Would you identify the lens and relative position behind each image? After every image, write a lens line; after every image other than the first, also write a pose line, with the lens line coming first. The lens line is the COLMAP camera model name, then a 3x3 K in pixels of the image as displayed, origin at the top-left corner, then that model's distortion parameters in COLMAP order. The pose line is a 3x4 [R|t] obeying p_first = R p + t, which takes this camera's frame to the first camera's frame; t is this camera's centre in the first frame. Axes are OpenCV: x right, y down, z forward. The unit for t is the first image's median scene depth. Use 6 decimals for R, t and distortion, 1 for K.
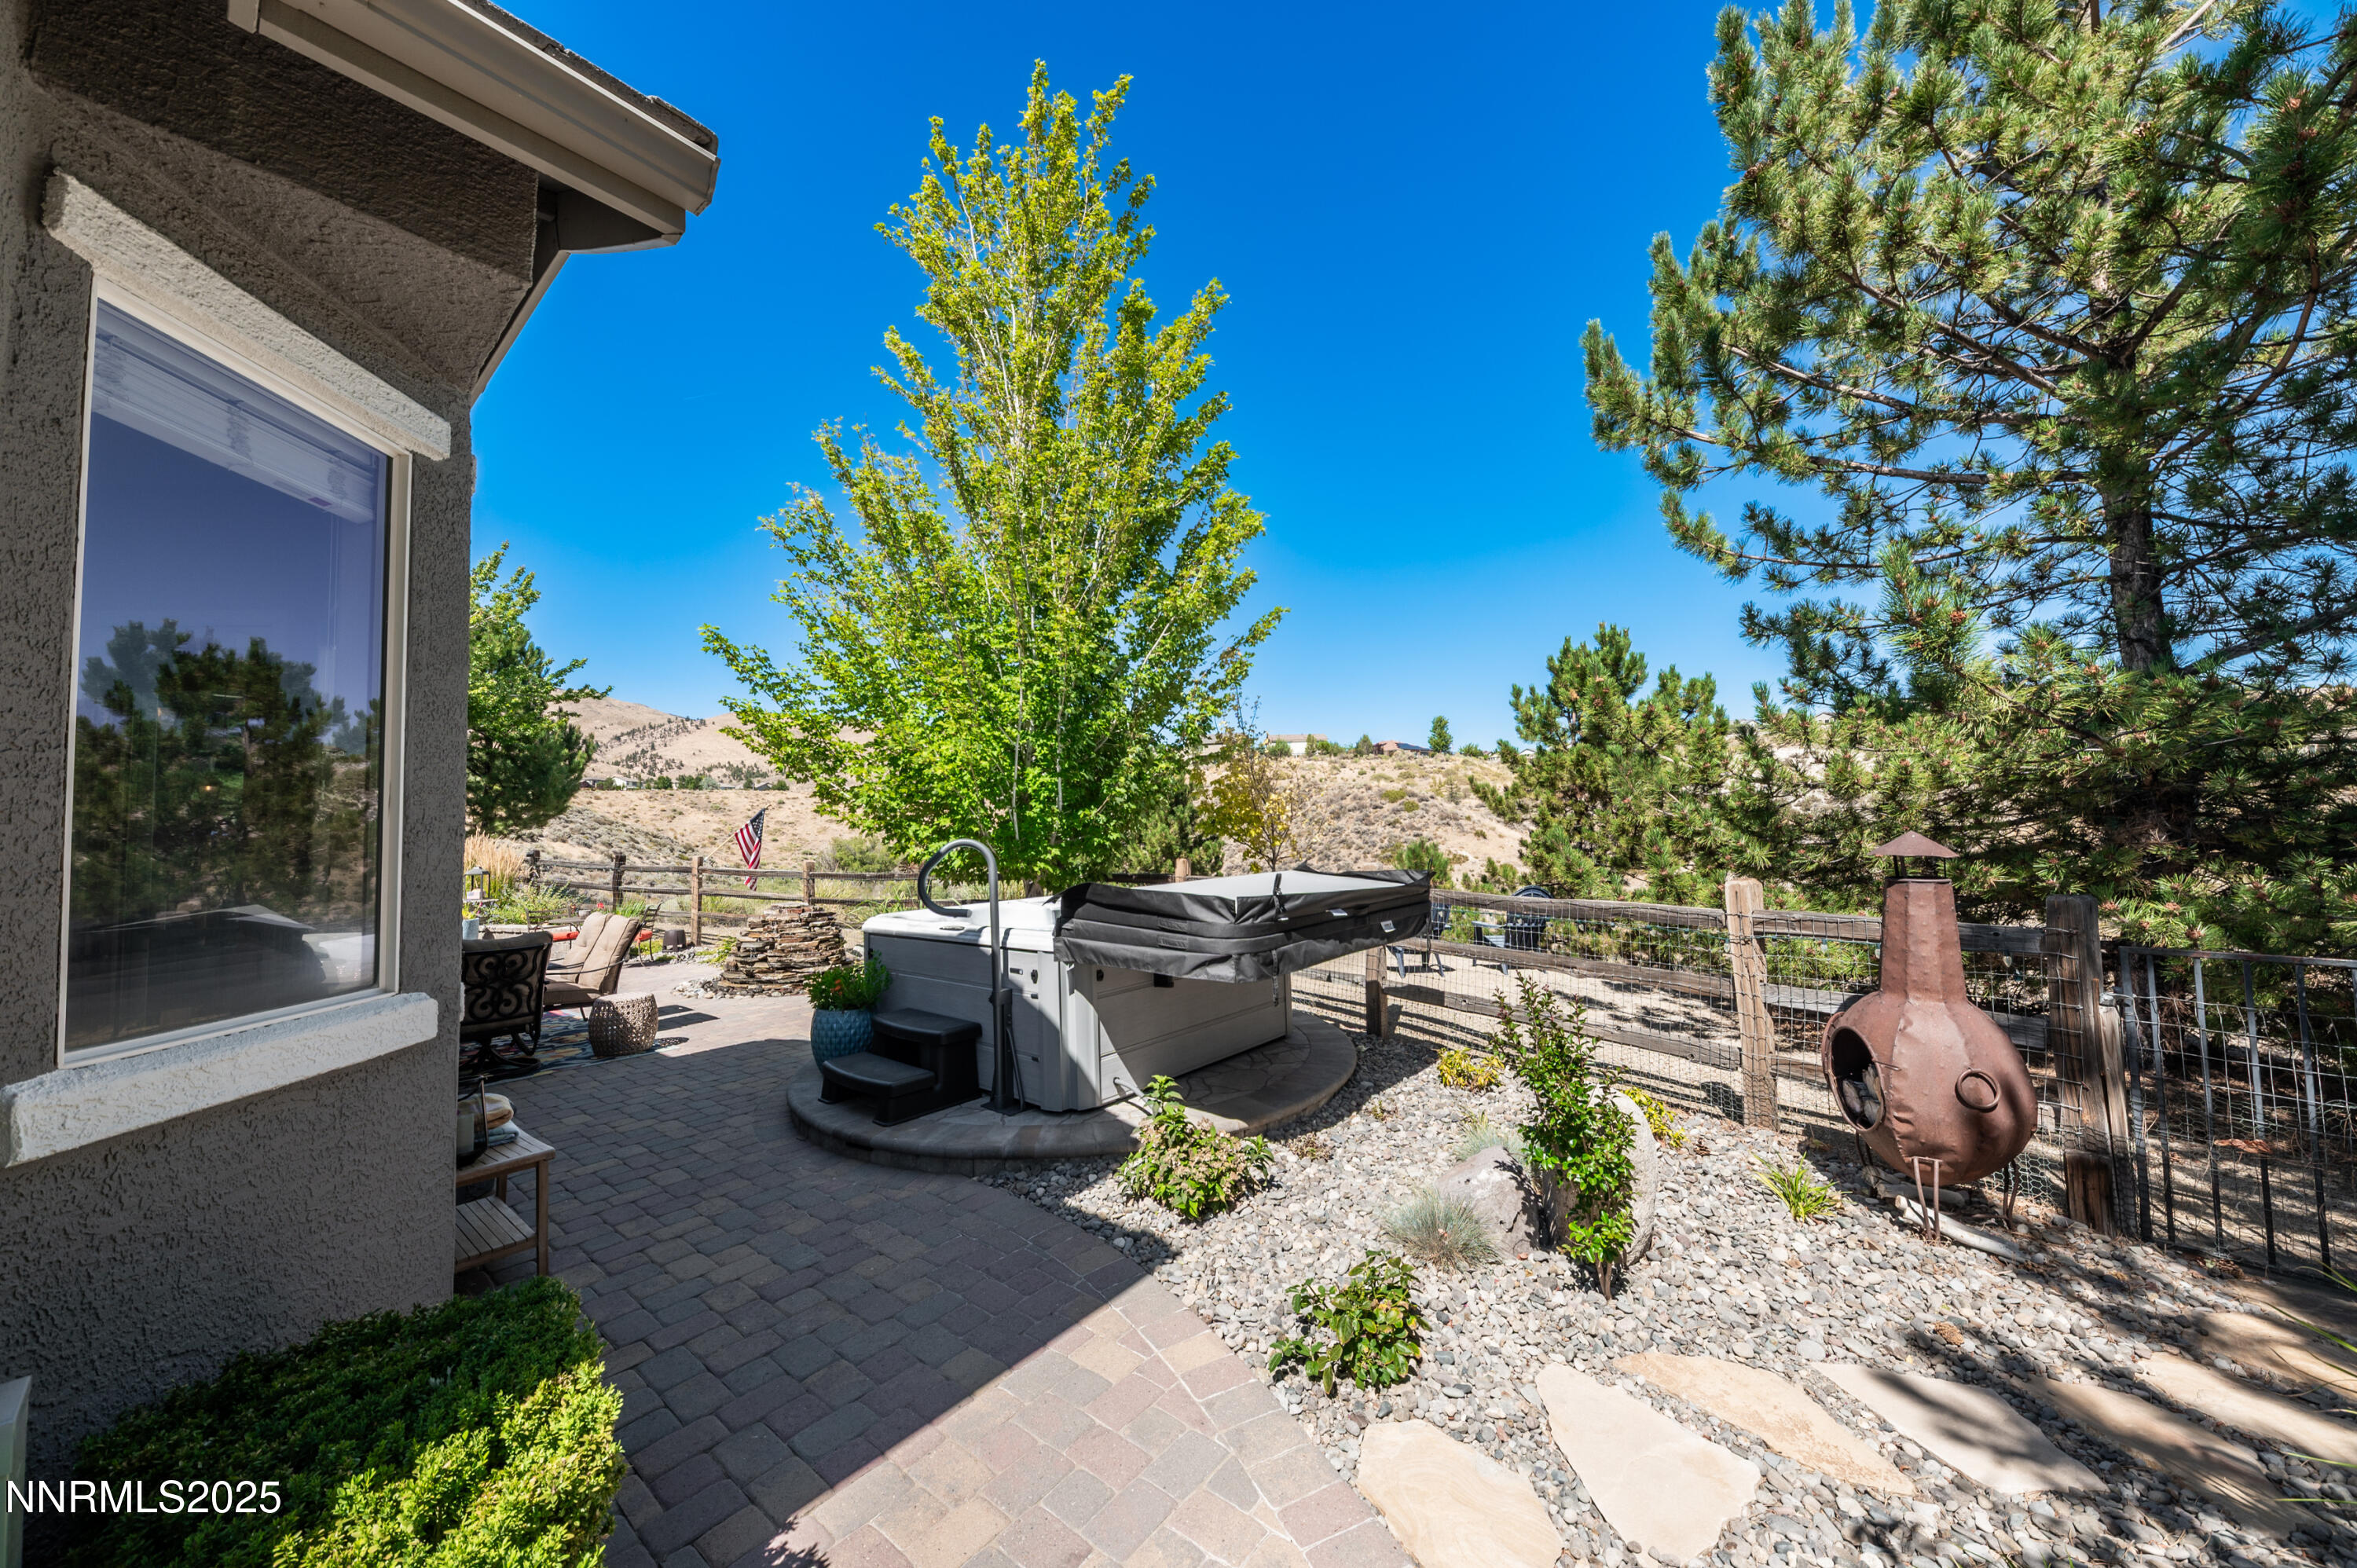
lens RADIAL K [[811.4, 0, 1191.9], [0, 811.4, 784.6], [0, 0, 1]] dist [0.006922, -0.003142]
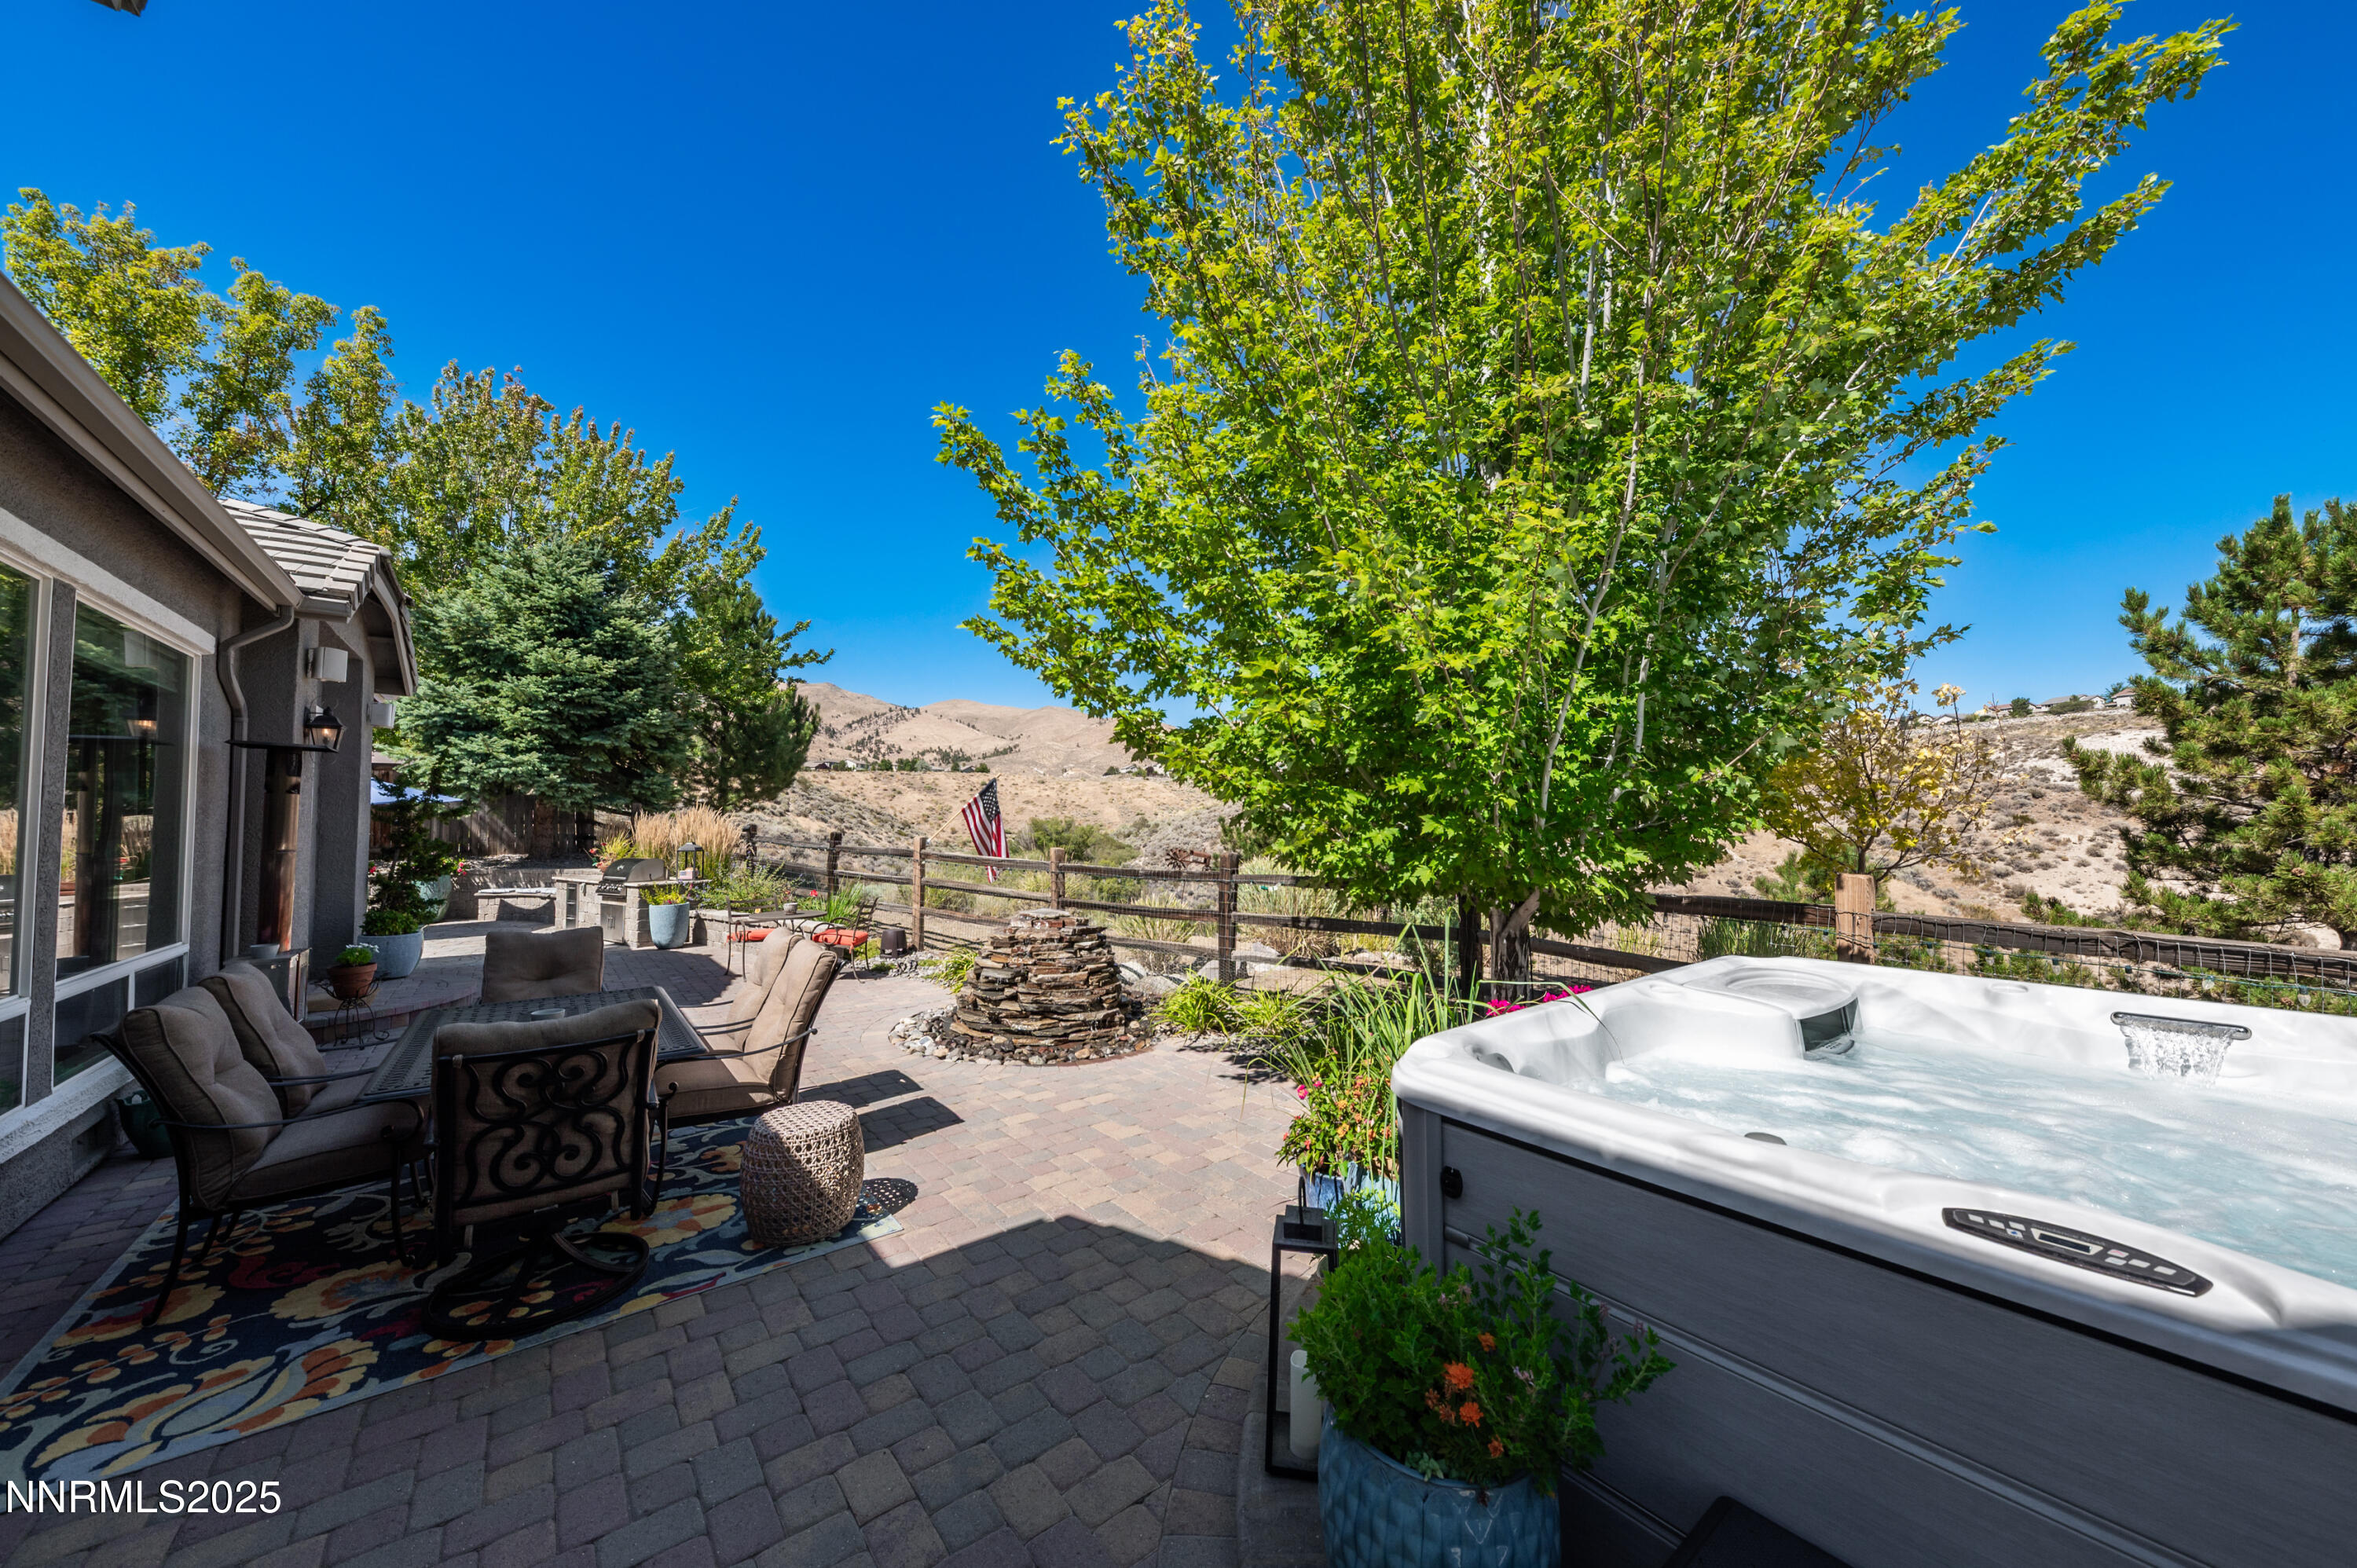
lens RADIAL K [[811.4, 0, 1184.6], [0, 811.4, 785.4], [0, 0, 1]] dist [0.006922, -0.003142]
pose [[0.975066, 0.012108, -0.221584, -0.124000], [-0.008018, 0.999781, 0.019348, 0.014179], [0.221770, -0.017089, 0.974949, 0.195552]]
